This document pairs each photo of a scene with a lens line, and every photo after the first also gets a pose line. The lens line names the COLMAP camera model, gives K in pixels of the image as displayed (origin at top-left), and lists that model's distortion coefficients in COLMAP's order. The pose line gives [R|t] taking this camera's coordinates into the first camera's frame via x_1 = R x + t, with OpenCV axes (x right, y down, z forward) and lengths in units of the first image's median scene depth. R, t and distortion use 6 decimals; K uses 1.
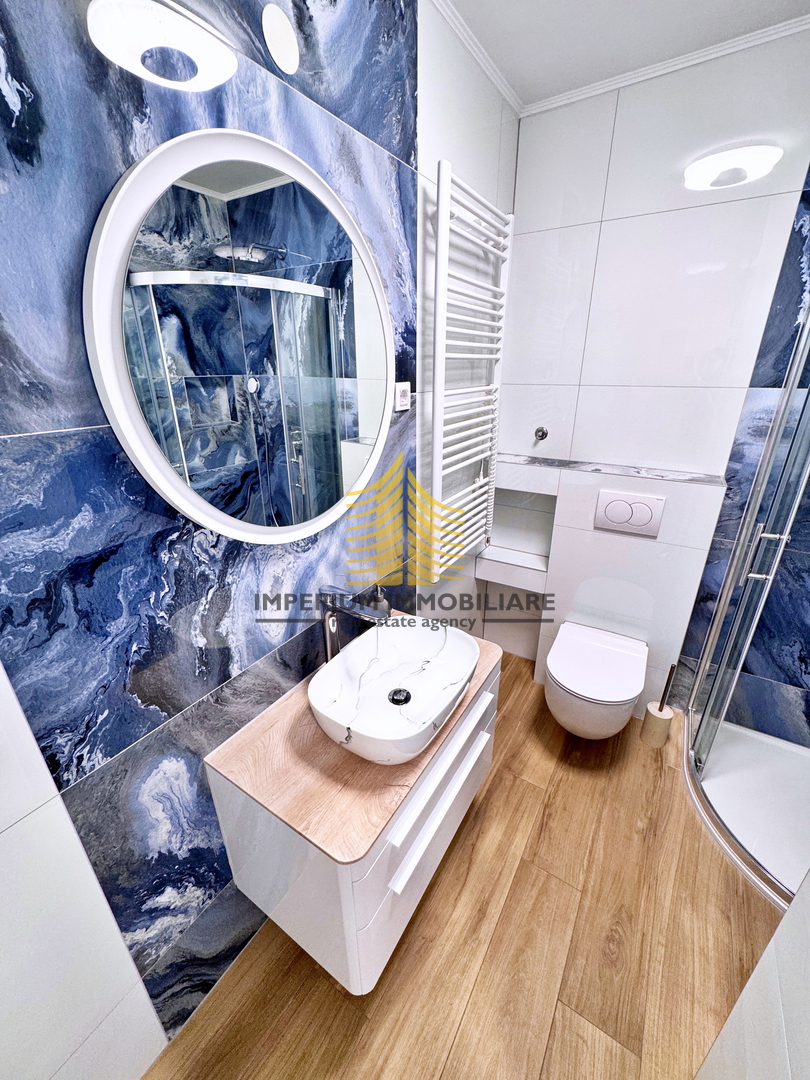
lens RADIAL K [[431.5, 0, 404.6], [0, 431.5, 540.0], [0, 0, 1]] dist [-0.000416, 0.000273]
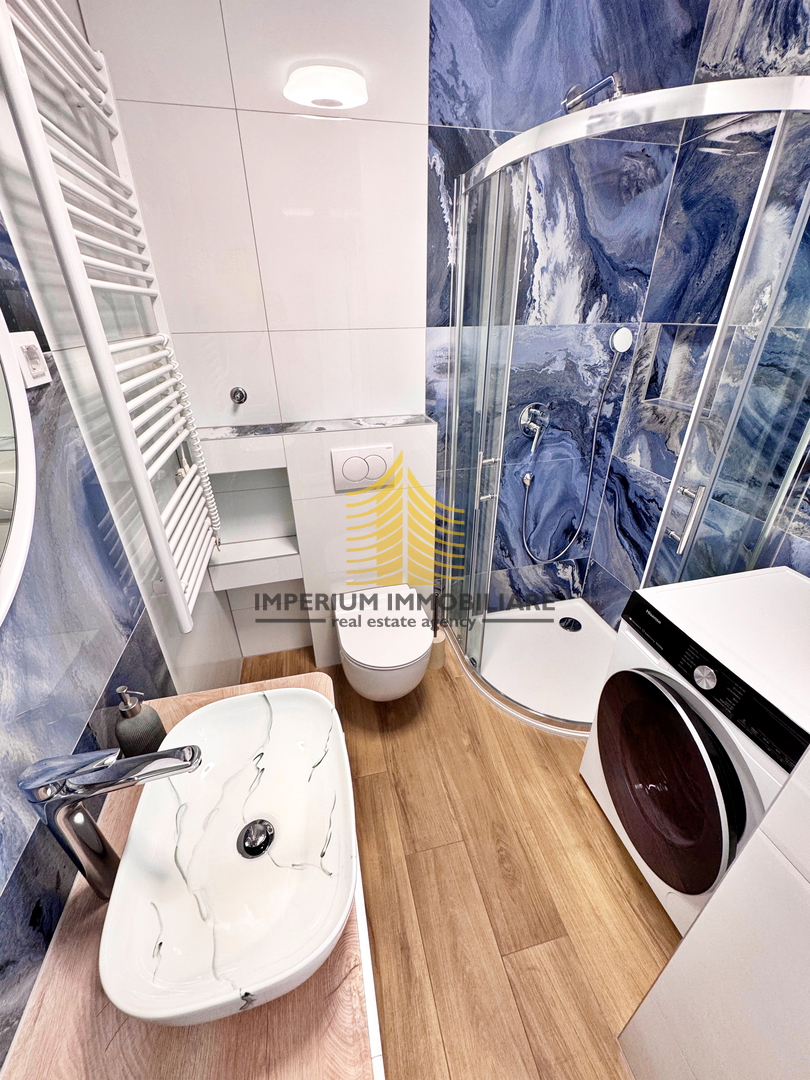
lens RADIAL K [[431.5, 0, 405.6], [0, 431.5, 538.6], [0, 0, 1]] dist [-0.000416, 0.000273]
pose [[0.697366, -0.336944, 0.632574, -0.073950], [0.277496, 0.940698, 0.195149, -0.077121], [-0.660815, 0.039447, 0.749512, 0.234579]]
